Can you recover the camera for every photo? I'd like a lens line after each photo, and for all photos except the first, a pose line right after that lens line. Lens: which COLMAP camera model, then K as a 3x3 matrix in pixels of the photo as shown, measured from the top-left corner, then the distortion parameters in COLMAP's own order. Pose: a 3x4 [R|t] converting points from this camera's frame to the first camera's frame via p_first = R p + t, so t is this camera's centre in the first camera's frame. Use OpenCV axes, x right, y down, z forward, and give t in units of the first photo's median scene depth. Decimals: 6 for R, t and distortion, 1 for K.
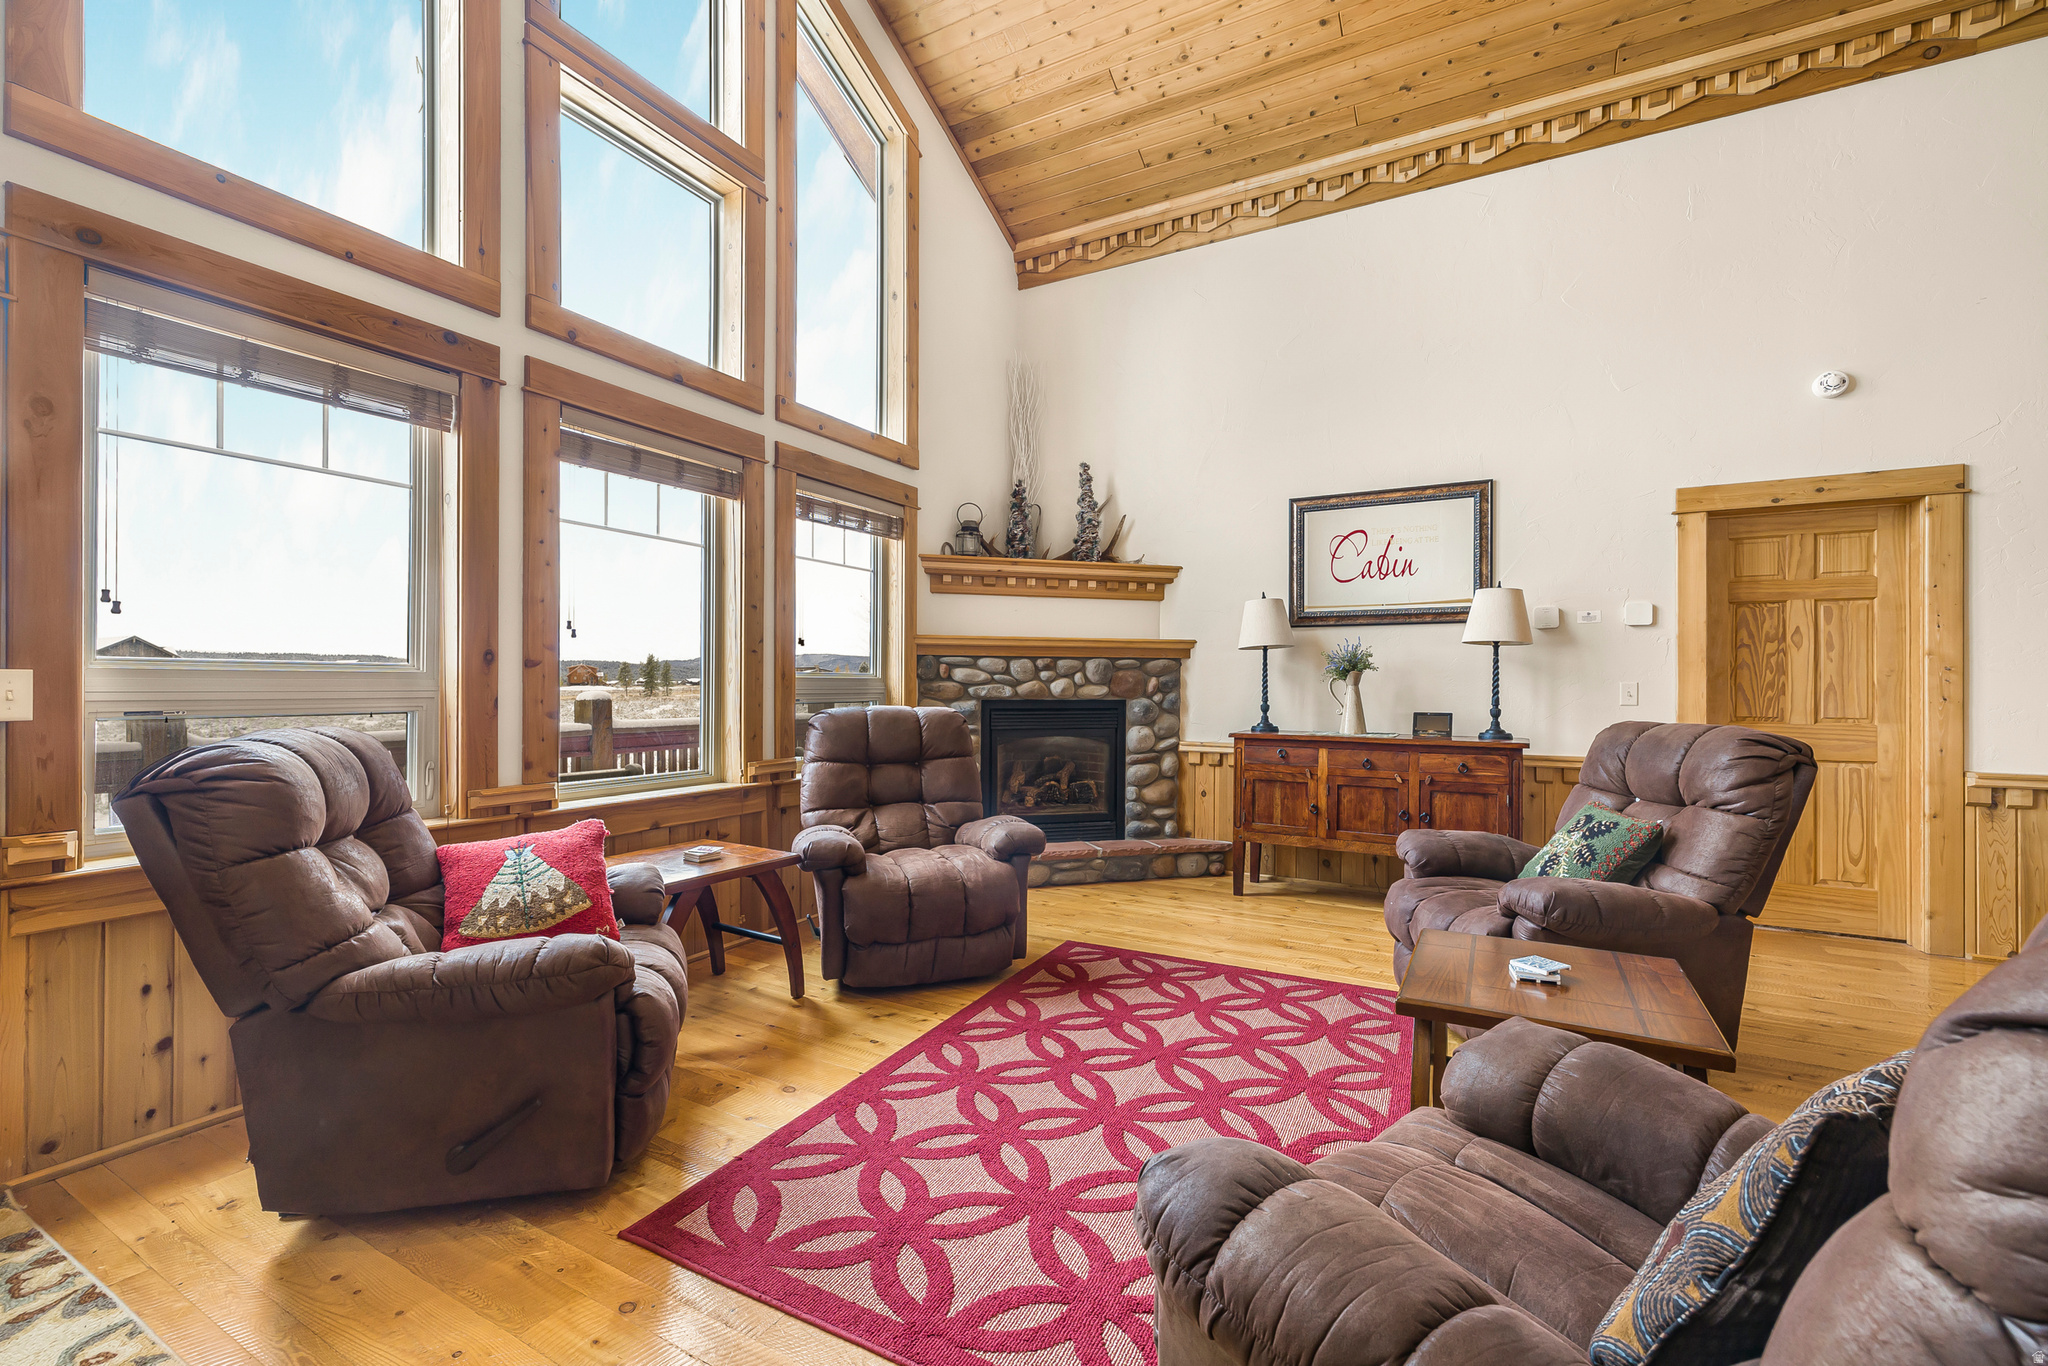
lens RADIAL K [[865.4, 0, 1015.3], [0, 865.4, 681.3], [0, 0, 1]] dist [0.003578, -0.001425]
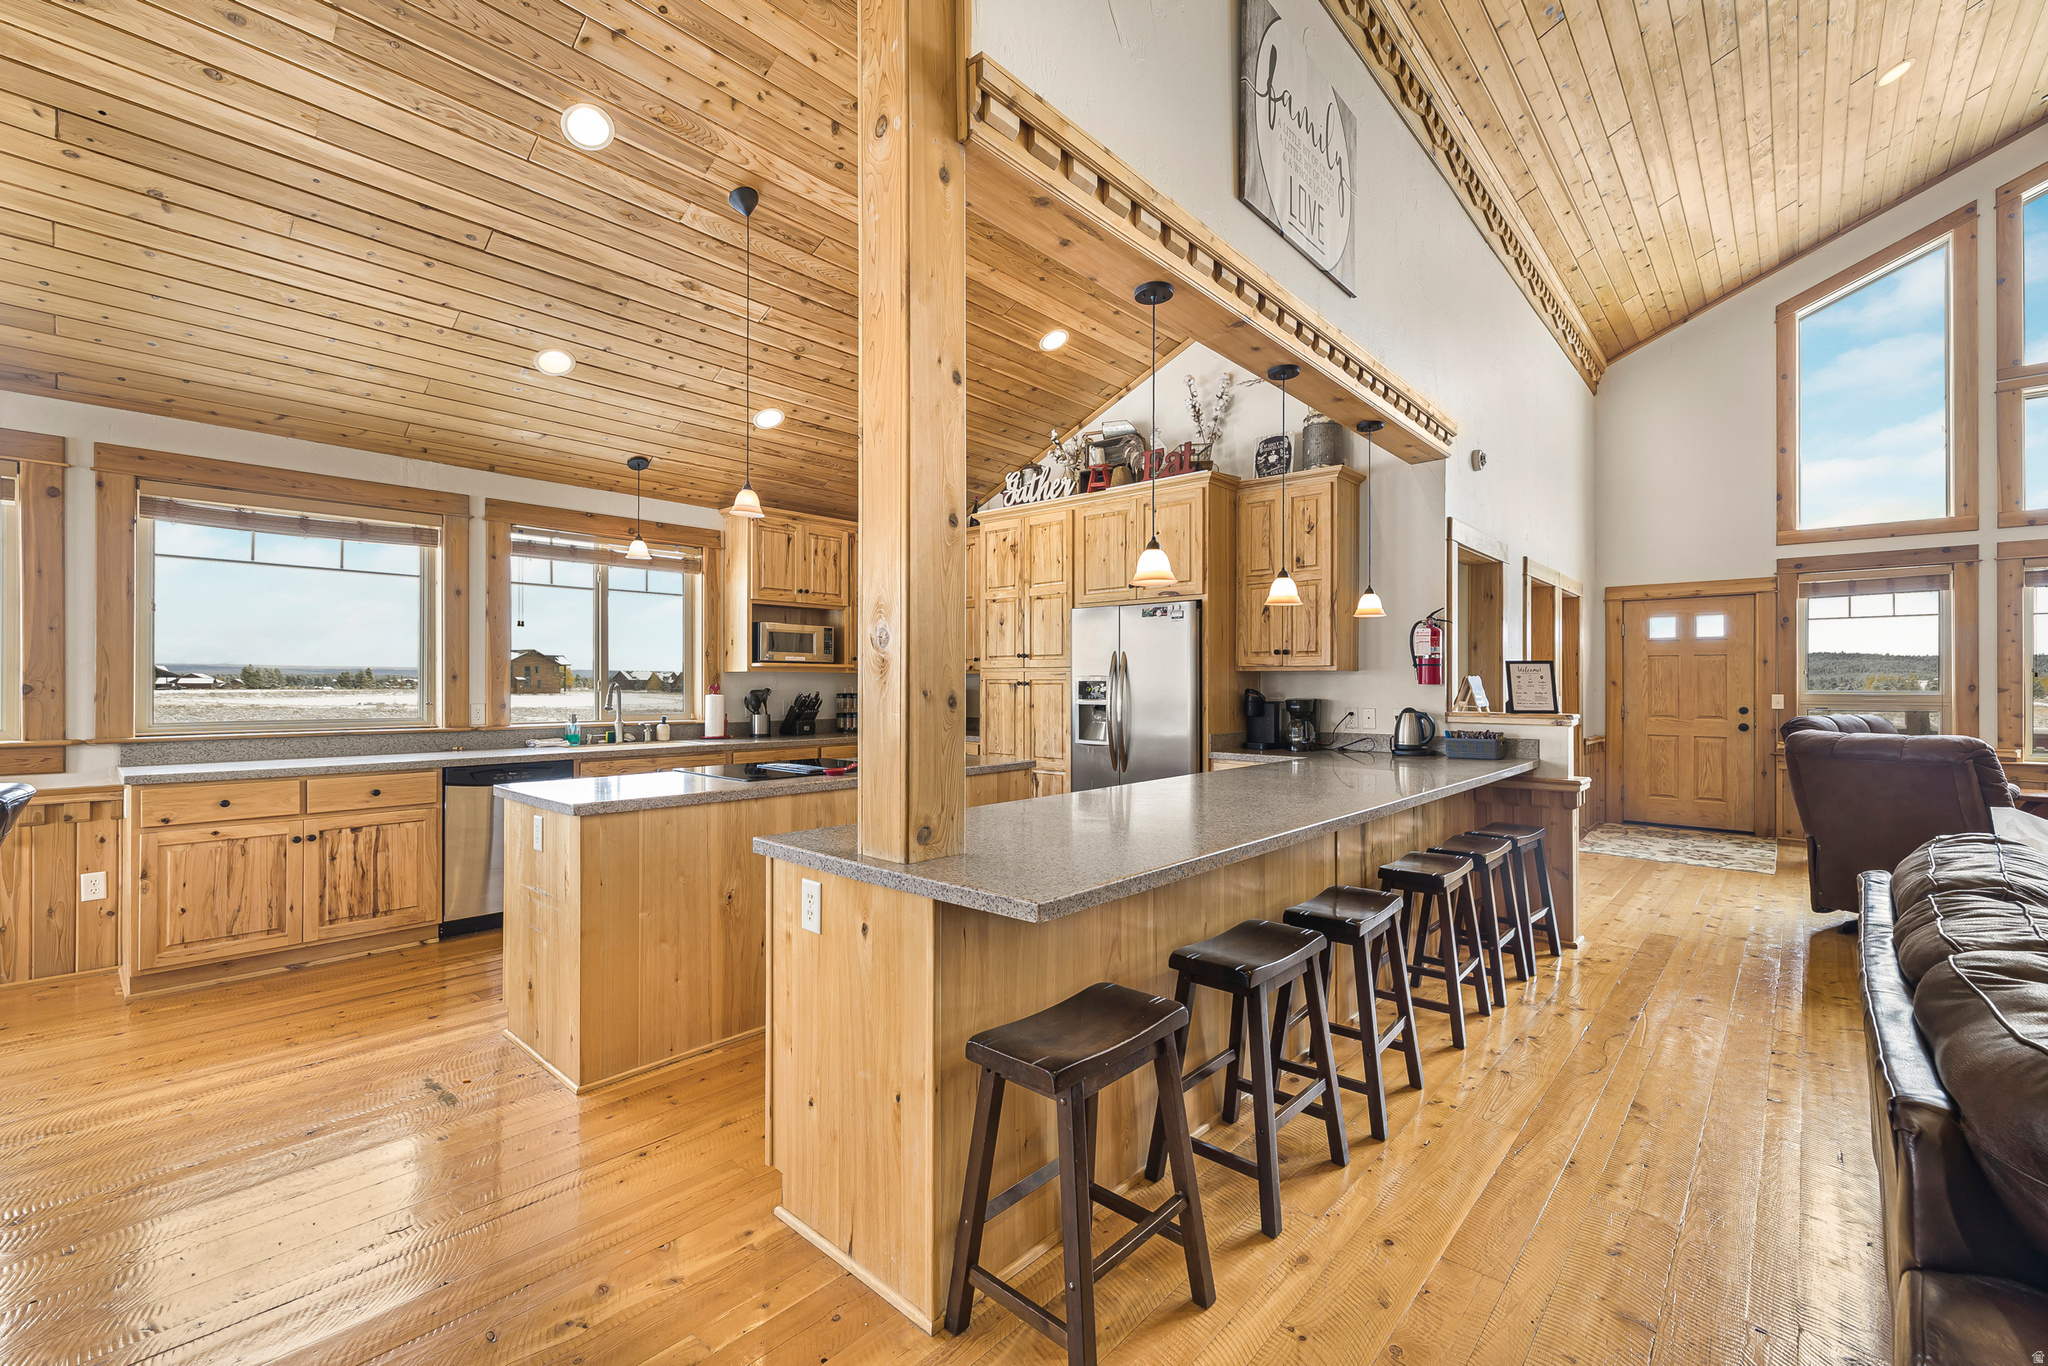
lens RADIAL K [[865.4, 0, 1021.3], [0, 865.4, 679.8], [0, 0, 1]] dist [0.003578, -0.001425]
pose [[-0.226128, -0.008019, -0.974065, 1.419719], [-0.000174, 0.999966, -0.008191, -0.020504], [0.974098, -0.001682, -0.226121, -0.580408]]
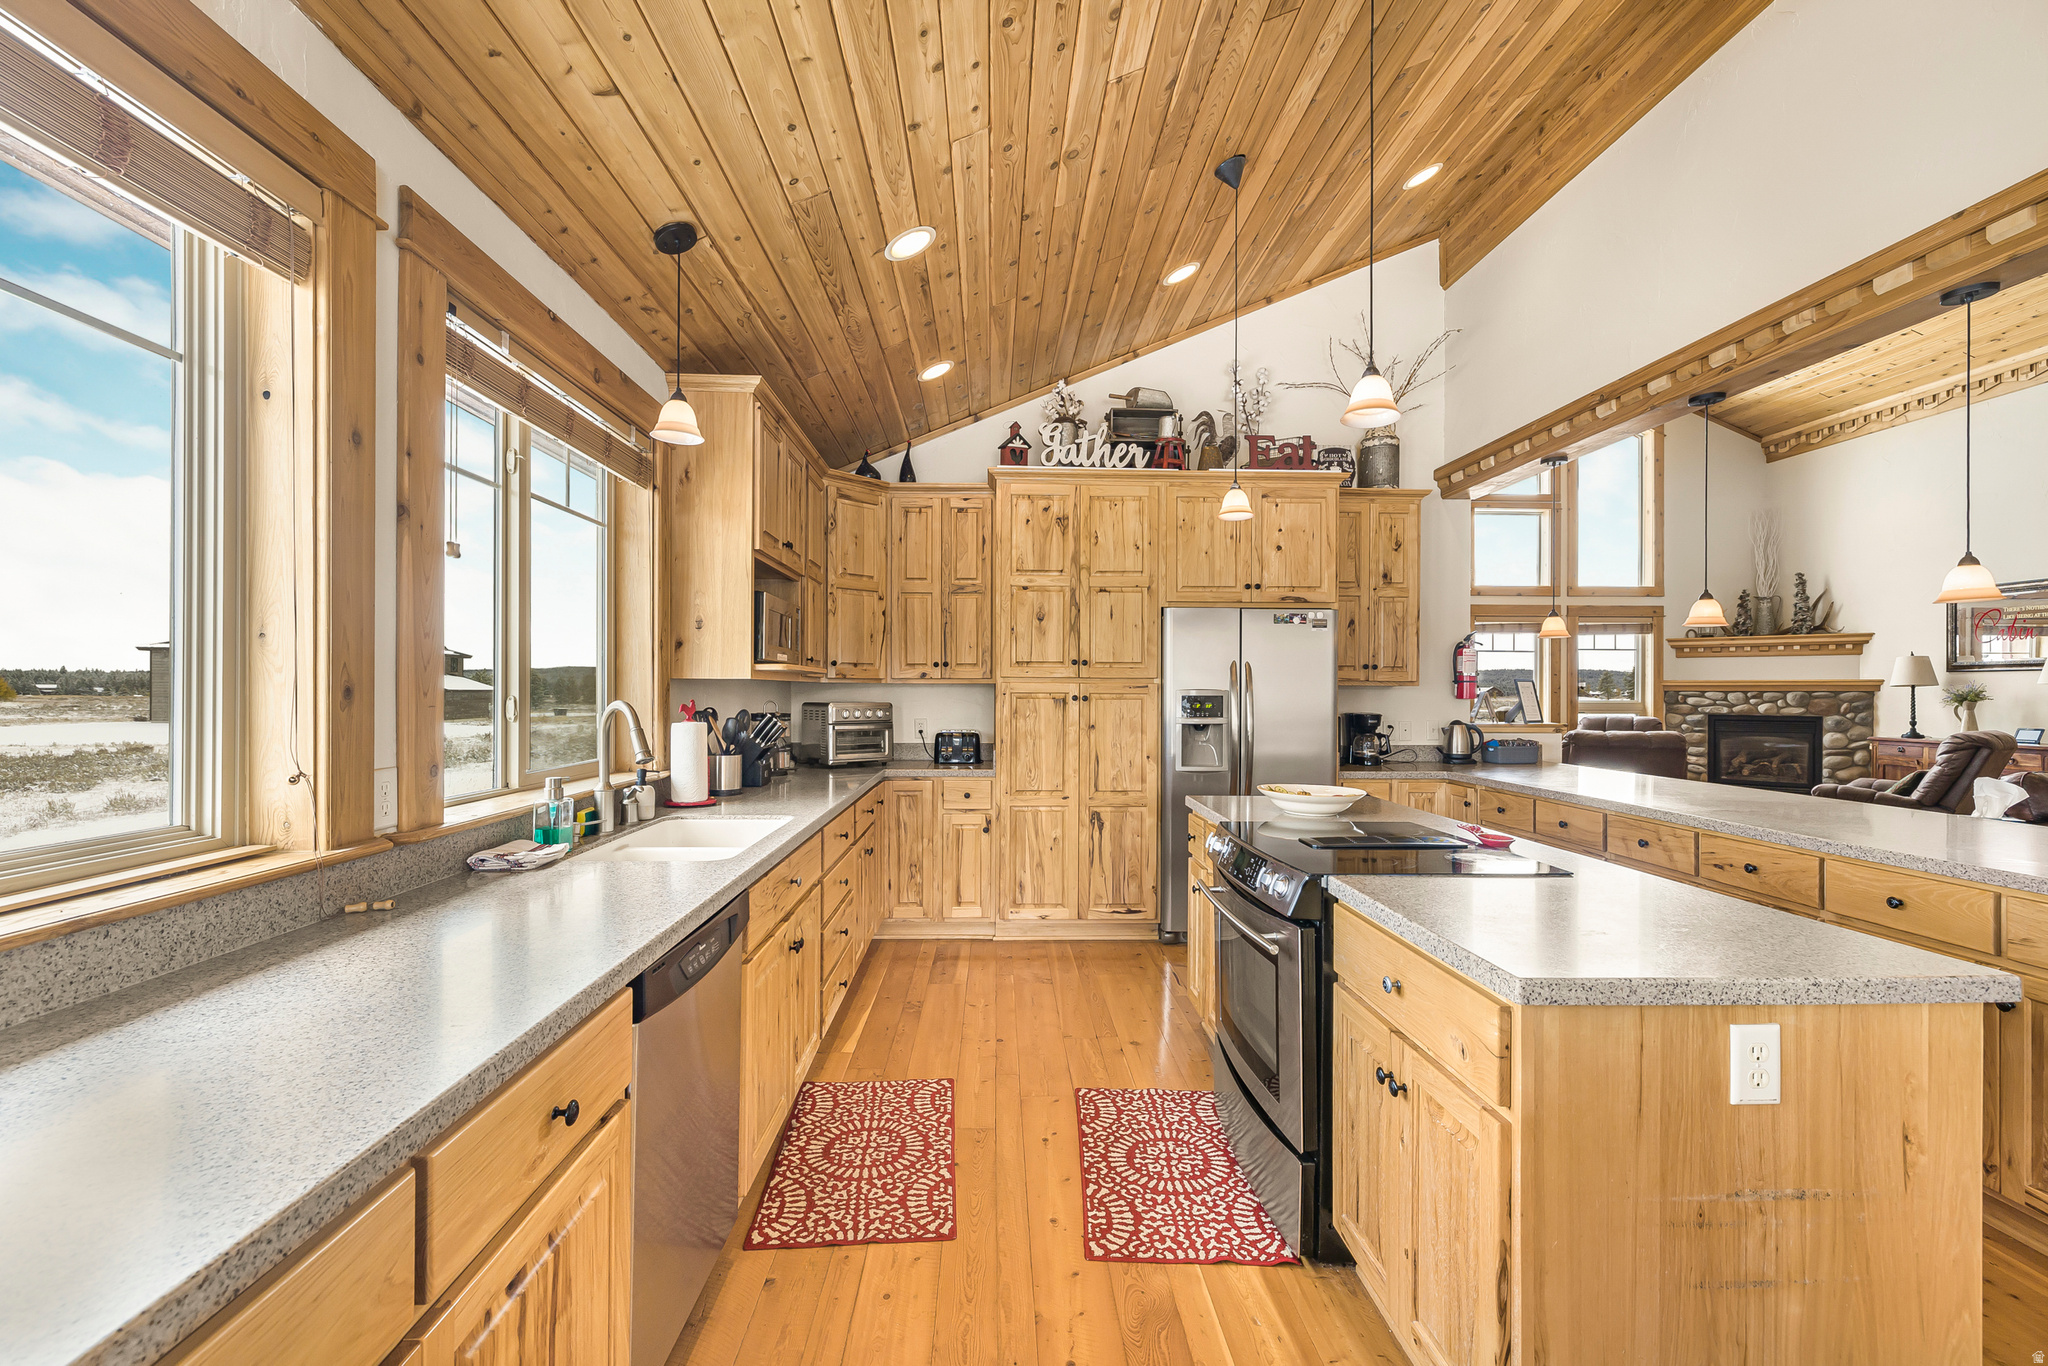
lens RADIAL K [[865.4, 0, 1040.7], [0, 865.4, 687.9], [0, 0, 1]] dist [0.003578, -0.001425]
pose [[0.524747, -0.004069, -0.851249, 0.972967], [0.000125, 0.999989, -0.004703, -0.033228], [0.851259, 0.002362, 0.524741, -1.470960]]
